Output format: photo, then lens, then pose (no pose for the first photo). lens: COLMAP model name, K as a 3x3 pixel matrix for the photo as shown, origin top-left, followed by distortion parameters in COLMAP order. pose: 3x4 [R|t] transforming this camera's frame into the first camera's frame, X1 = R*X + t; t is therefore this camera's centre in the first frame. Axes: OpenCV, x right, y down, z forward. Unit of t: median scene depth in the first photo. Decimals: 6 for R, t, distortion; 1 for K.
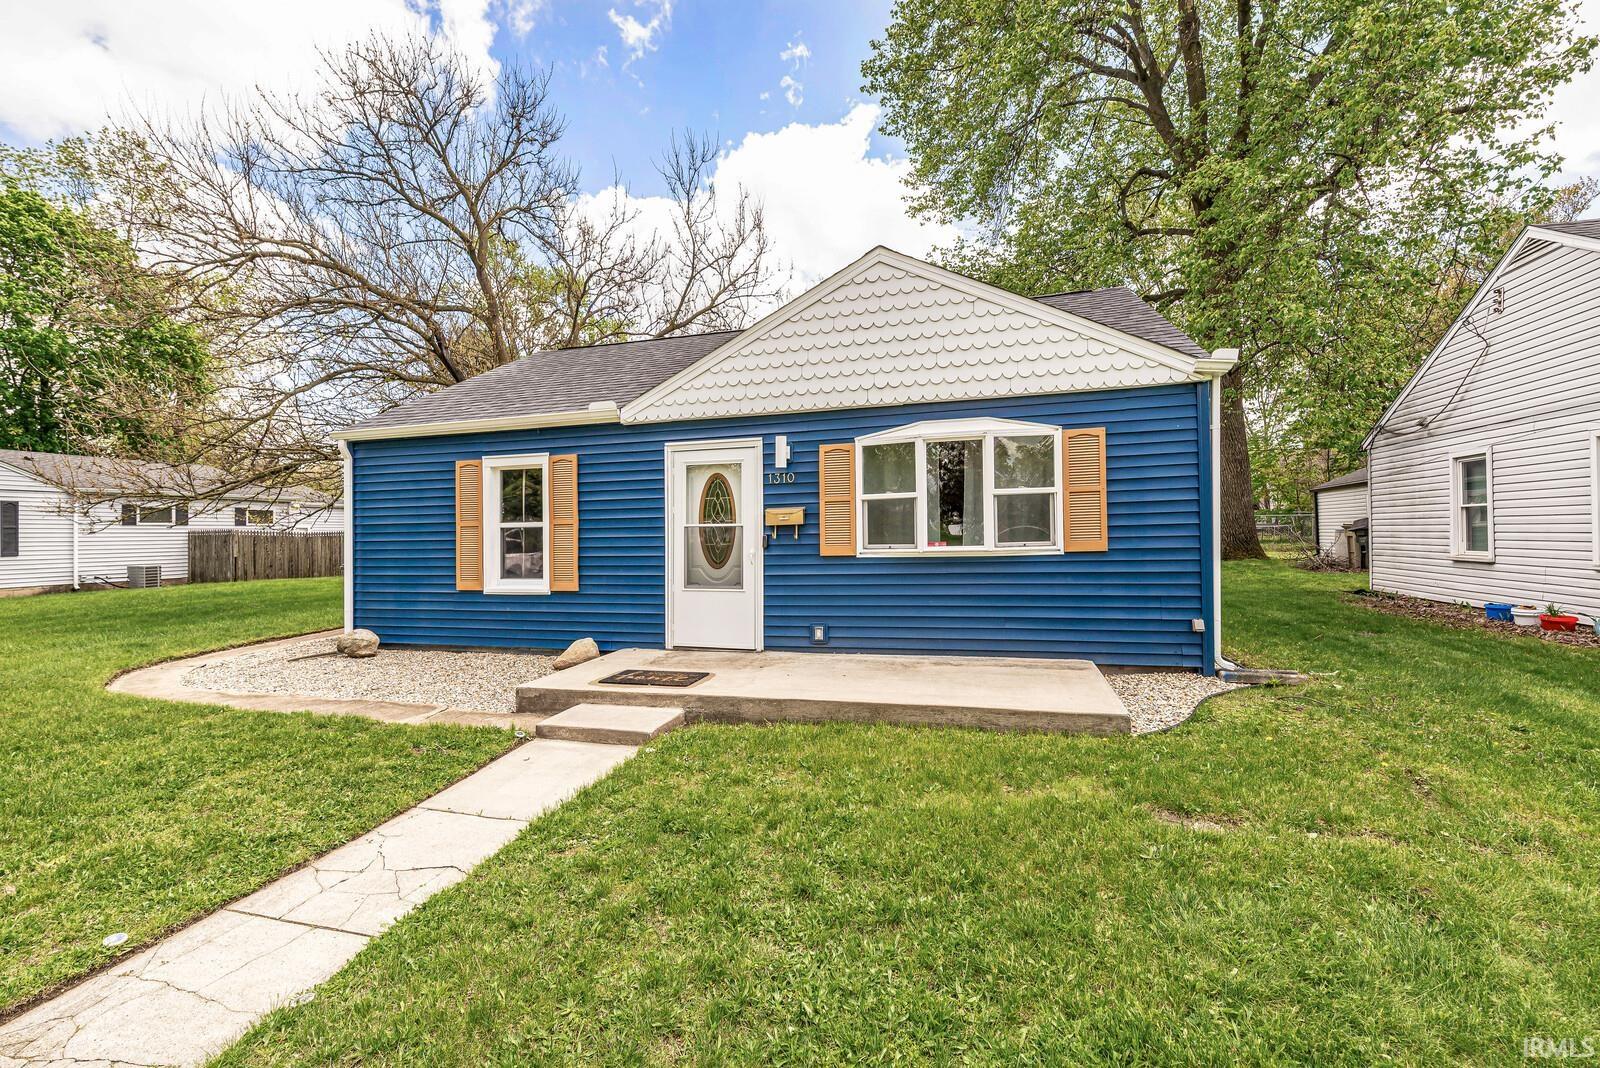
lens RADIAL K [[701.3, 0, 797.8], [0, 701.3, 533.7], [0, 0, 1]] dist [0.004513, -0.000339]
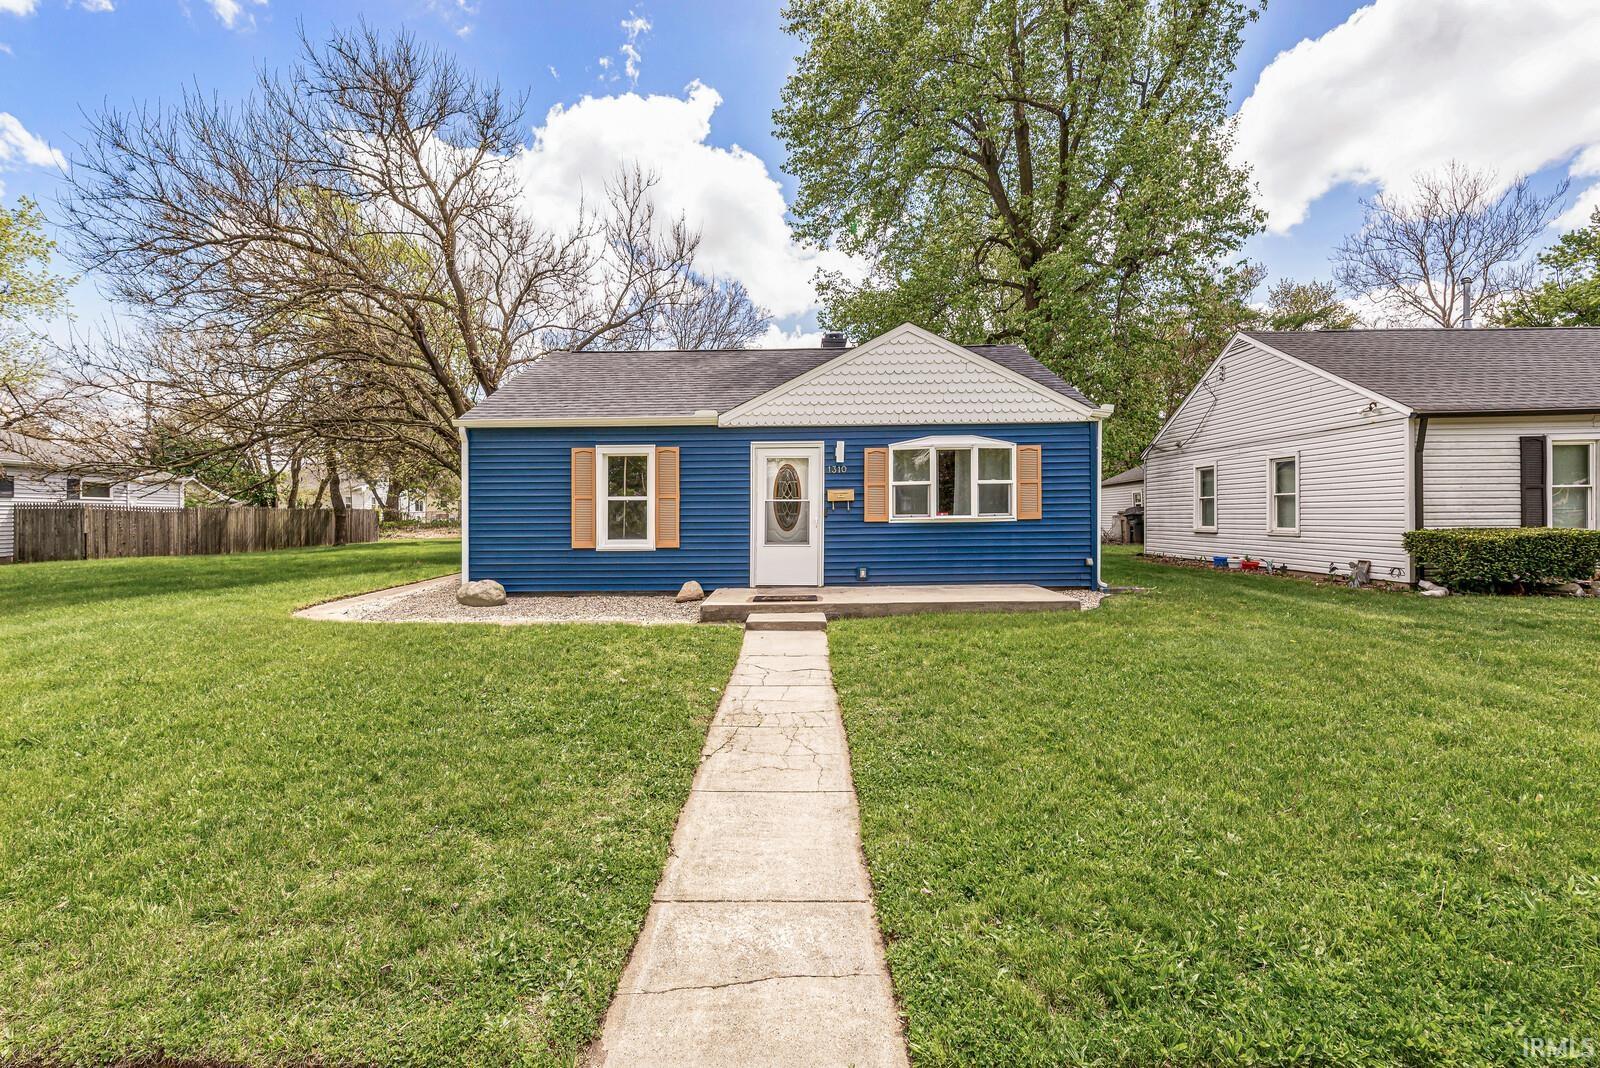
lens RADIAL K [[701.3, 0, 797.4], [0, 701.3, 521.6], [0, 0, 1]] dist [0.004513, -0.000339]
pose [[0.964249, 0.008905, 0.264847, -0.473727], [-0.009244, 0.999957, 0.000033, 0.030457], [-0.264836, -0.002480, 0.964290, -0.387307]]
